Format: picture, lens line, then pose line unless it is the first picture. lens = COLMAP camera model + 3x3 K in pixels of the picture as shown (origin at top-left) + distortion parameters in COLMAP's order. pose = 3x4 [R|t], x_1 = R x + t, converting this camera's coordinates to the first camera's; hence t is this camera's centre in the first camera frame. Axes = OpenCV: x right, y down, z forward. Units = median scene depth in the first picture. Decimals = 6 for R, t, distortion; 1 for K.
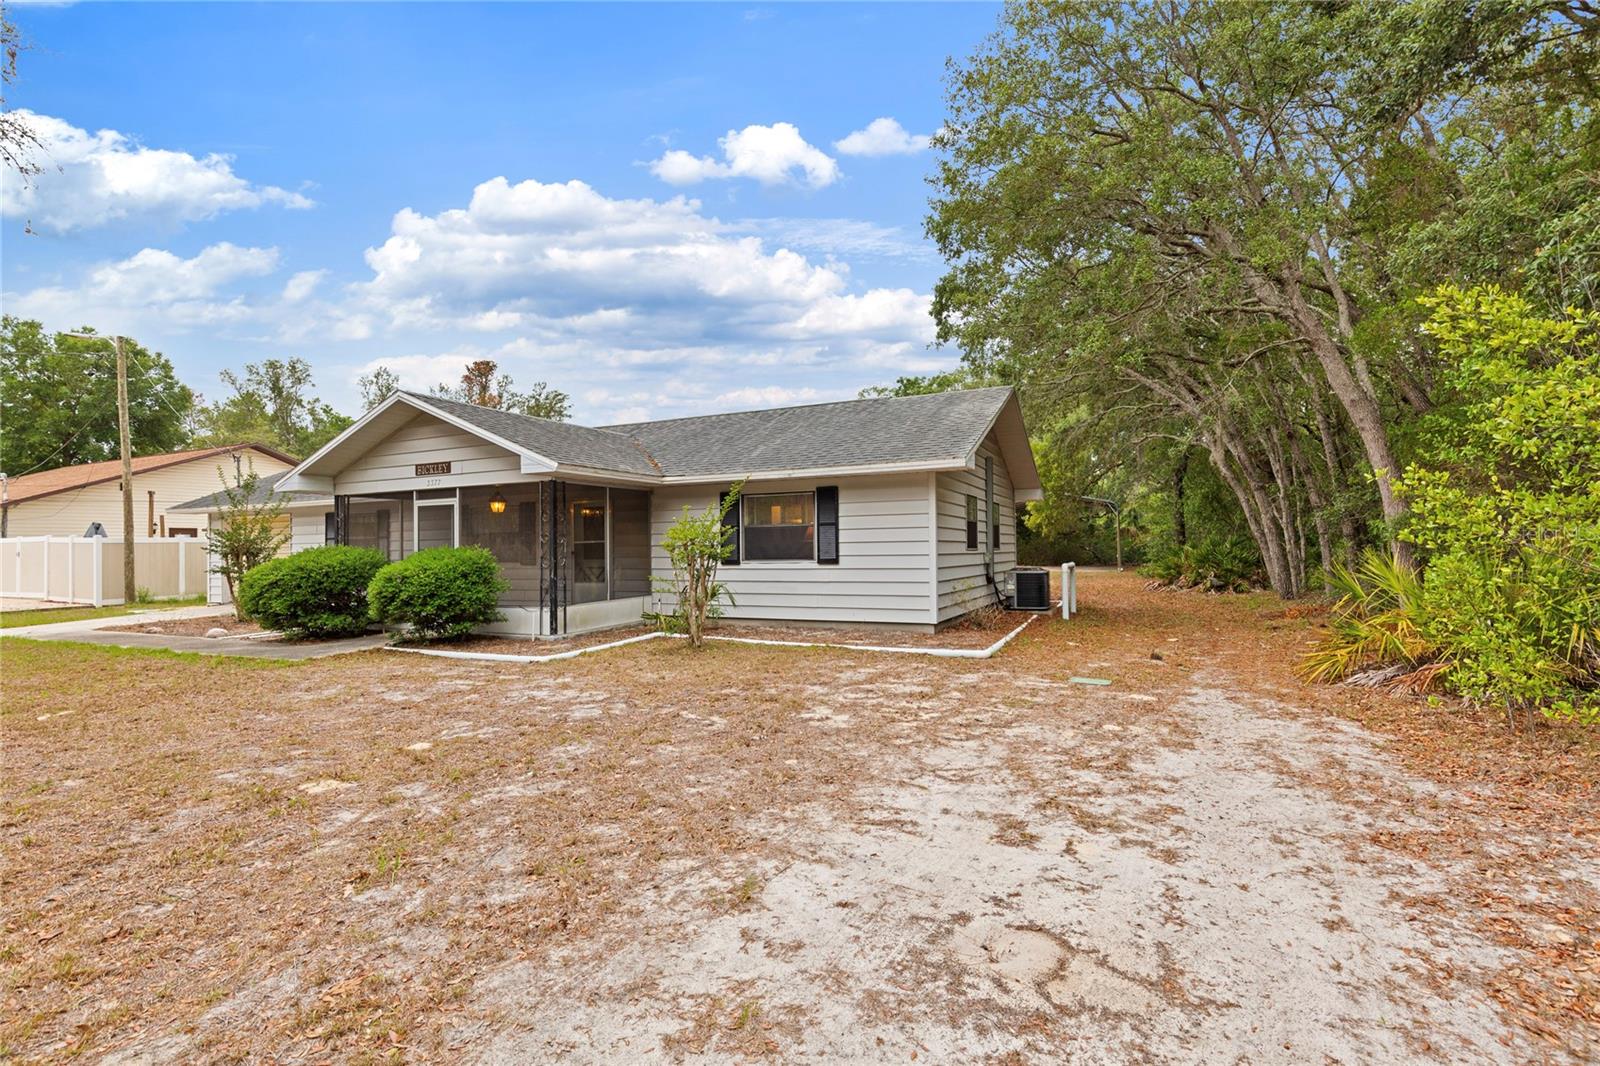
lens RADIAL K [[809.6, 0, 800.0], [0, 809.6, 533.0], [0, 0, 1]] dist [-0.028863, -0.000127]
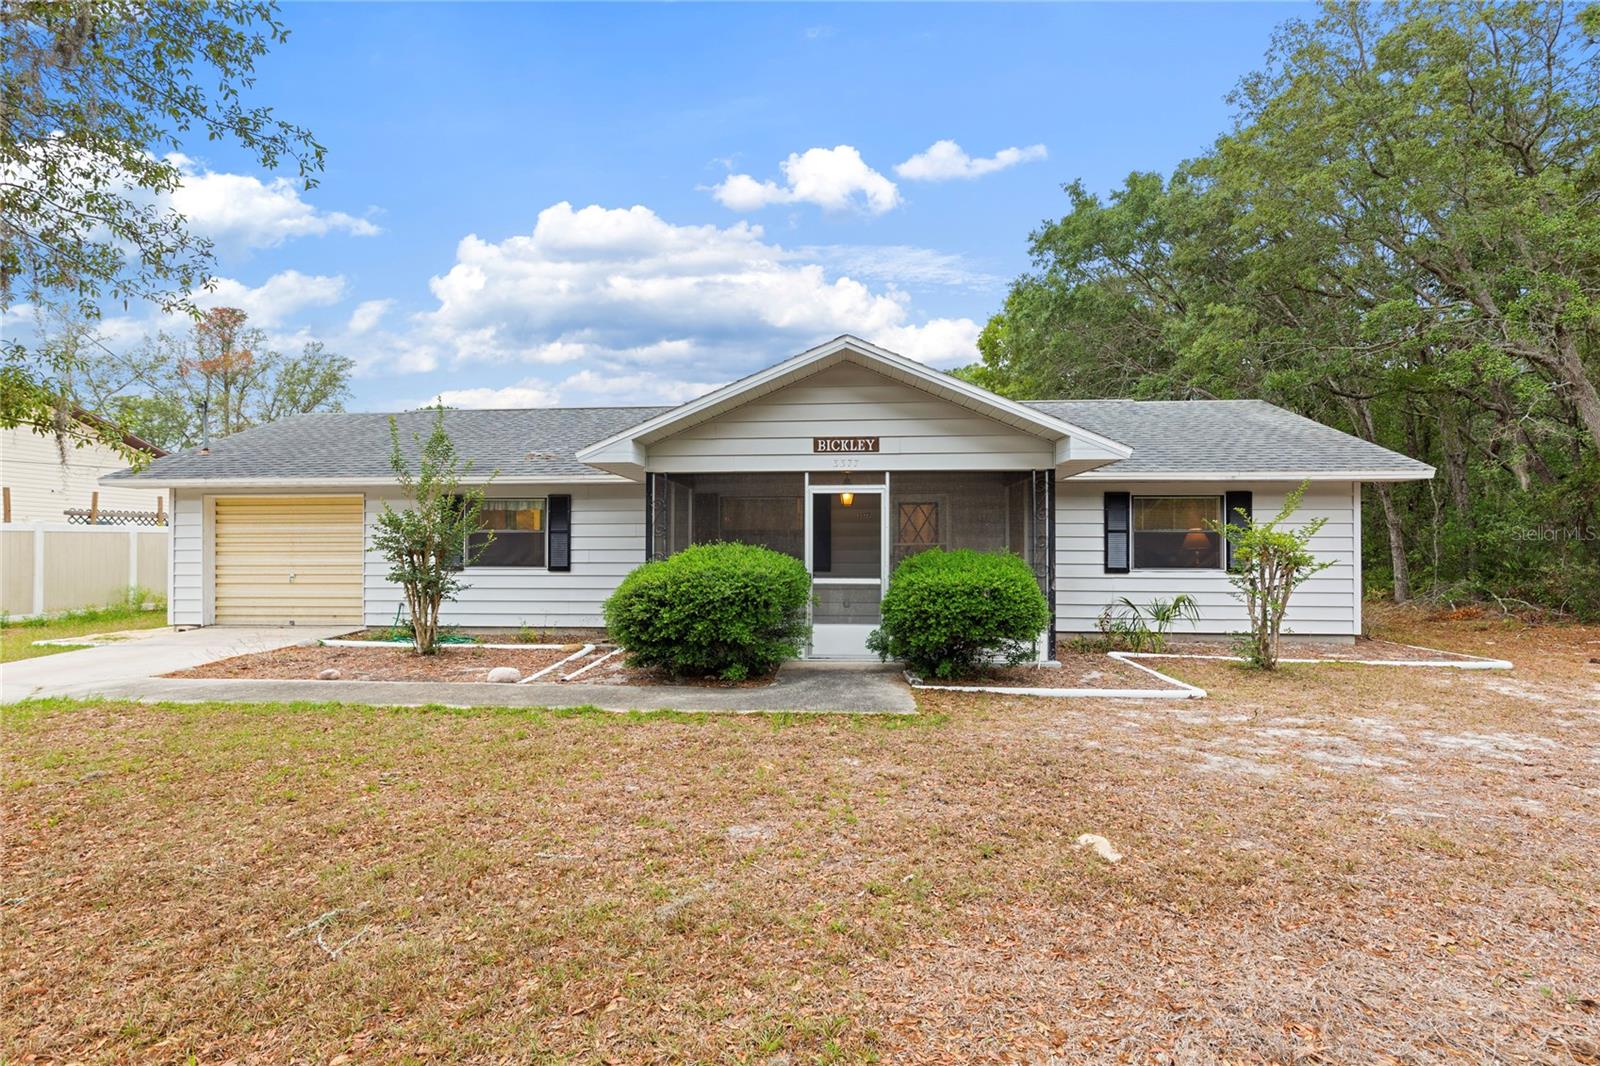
lens RADIAL K [[770.1, 0, 799.1], [0, 770.1, 541.0], [0, 0, 1]] dist [-0.000625, -0.000274]
pose [[0.937889, 0.021626, 0.346261, -0.696220], [-0.020953, 0.999764, -0.005687, 0.015147], [-0.346303, -0.001921, 0.938121, 0.309211]]
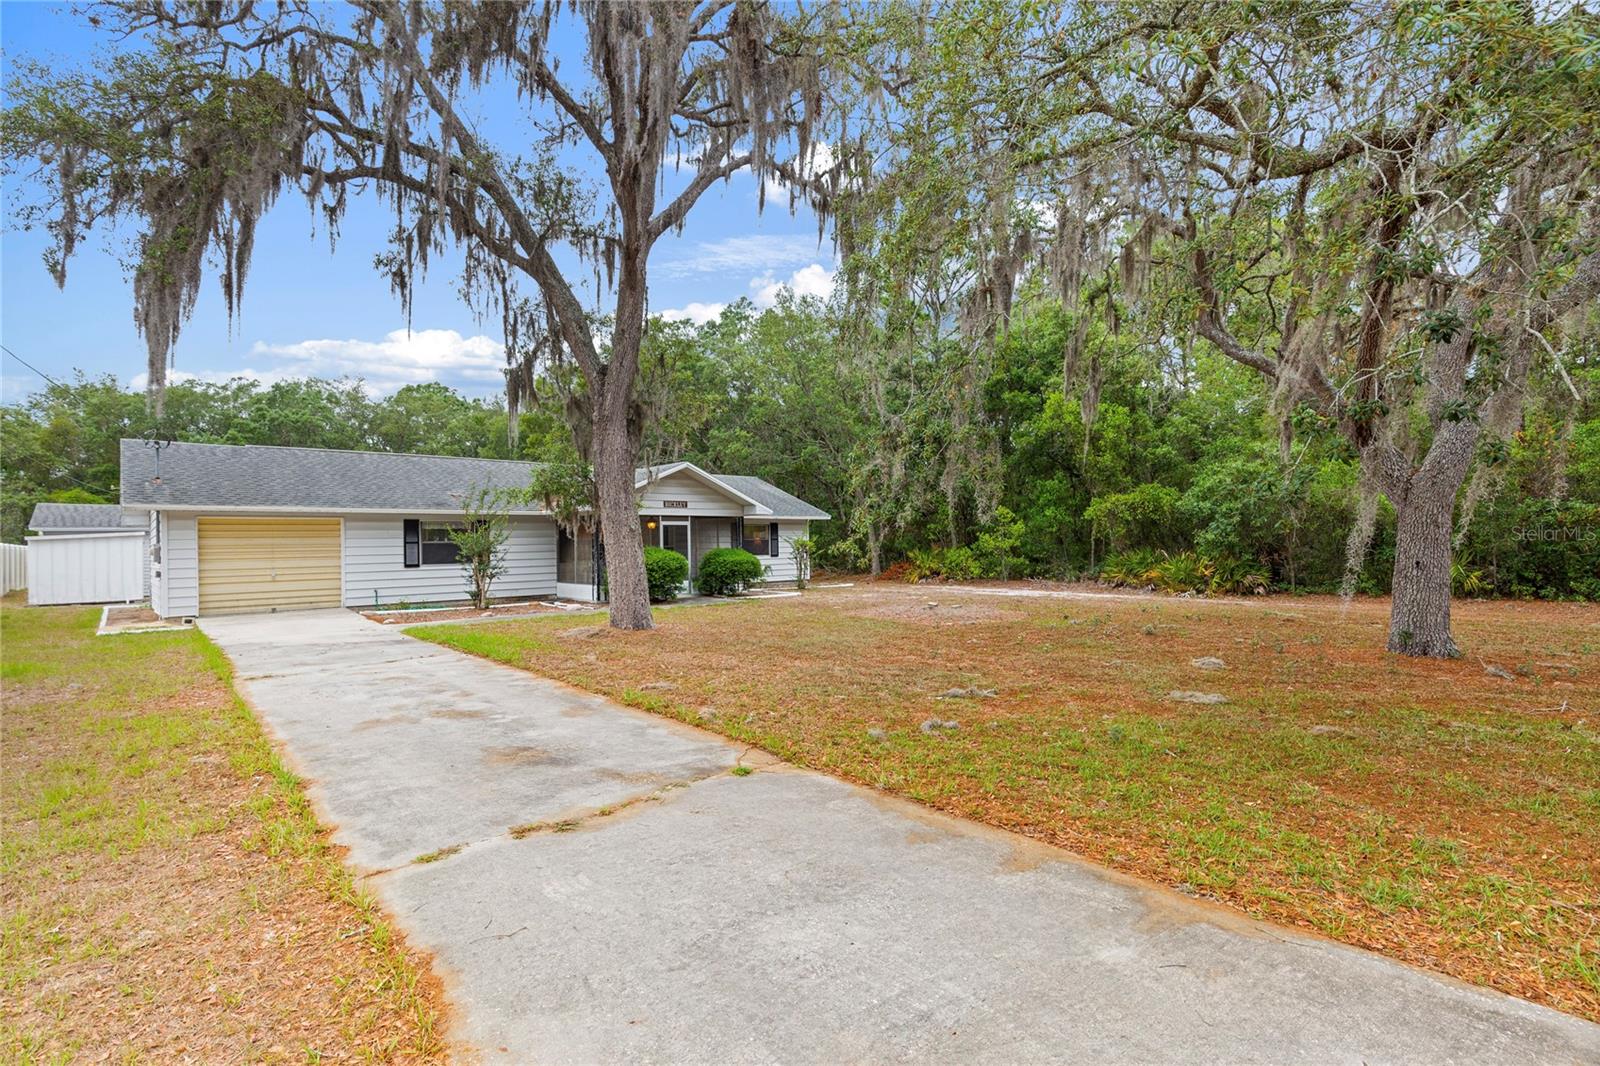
lens RADIAL K [[770.1, 0, 799.1], [0, 770.1, 541.0], [0, 0, 1]] dist [-0.000625, -0.000274]
pose [[0.399083, 0.016273, 0.916770, -1.768554], [0.001118, 0.999833, -0.018234, 0.030536], [-0.916914, 0.008302, 0.398998, 0.066889]]
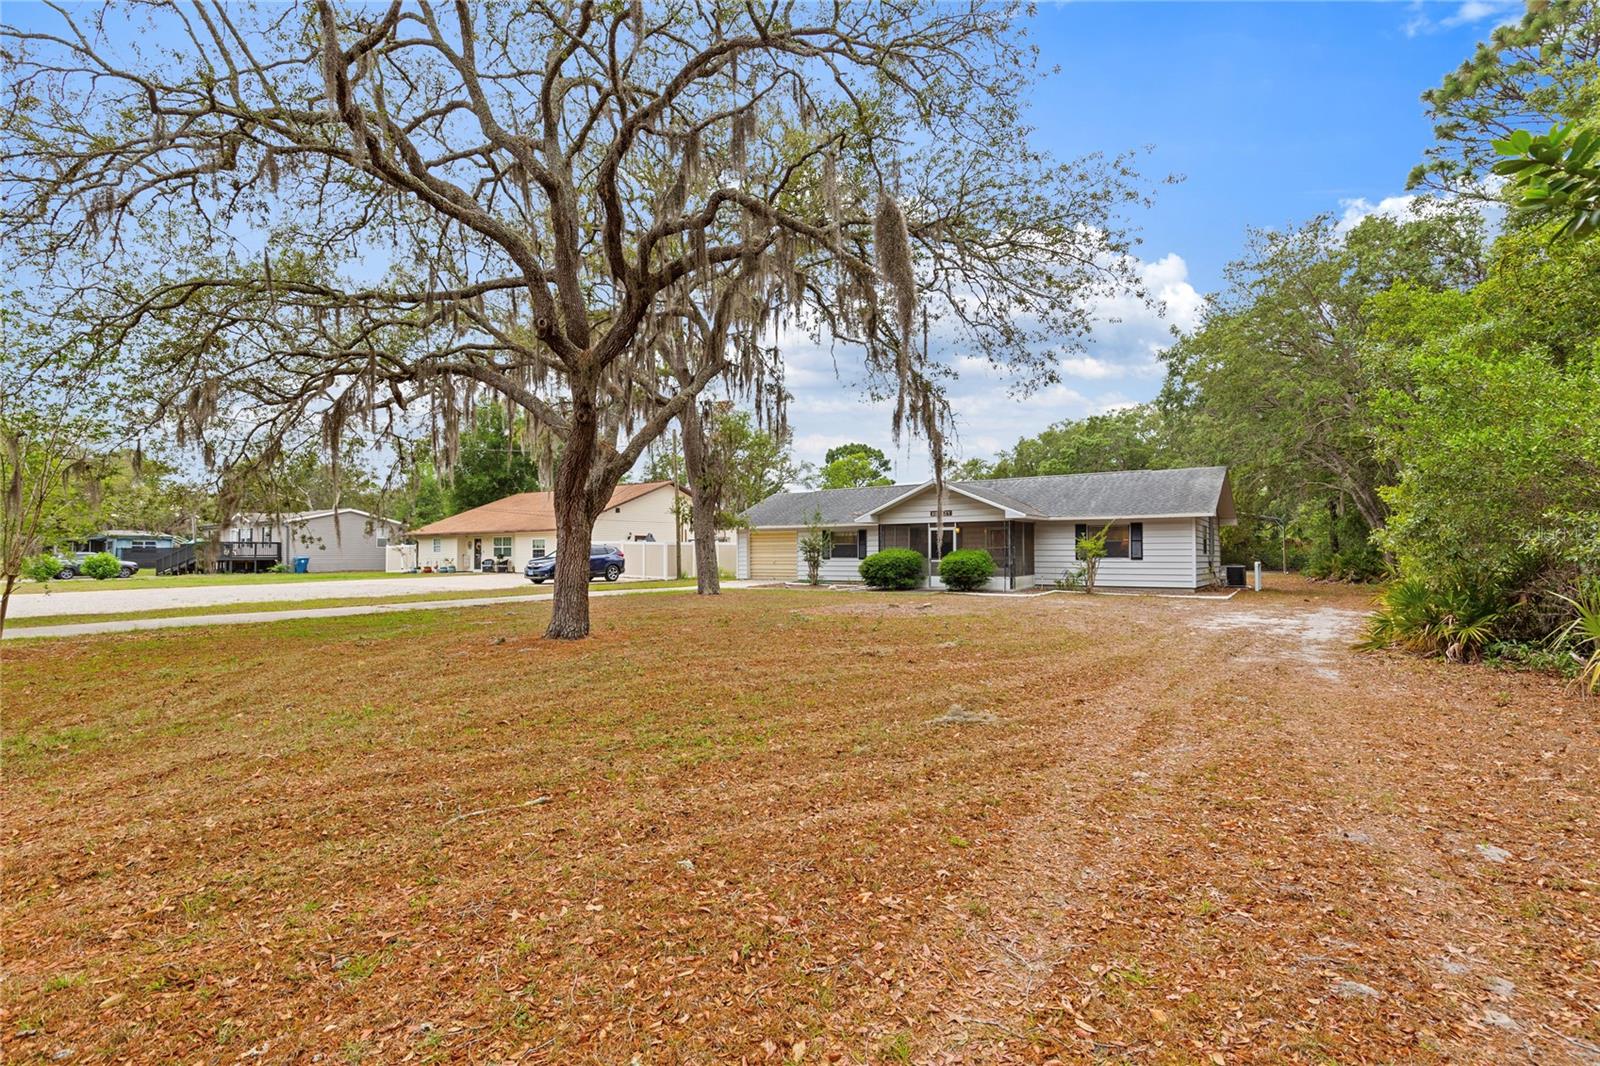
lens RADIAL K [[770.1, 0, 799.1], [0, 770.1, 541.0], [0, 0, 1]] dist [-0.000625, -0.000274]
pose [[0.983755, 0.009695, -0.179256, -0.429912], [-0.009129, 0.999950, 0.003983, -0.009488], [0.179286, -0.002282, 0.983794, -1.023431]]
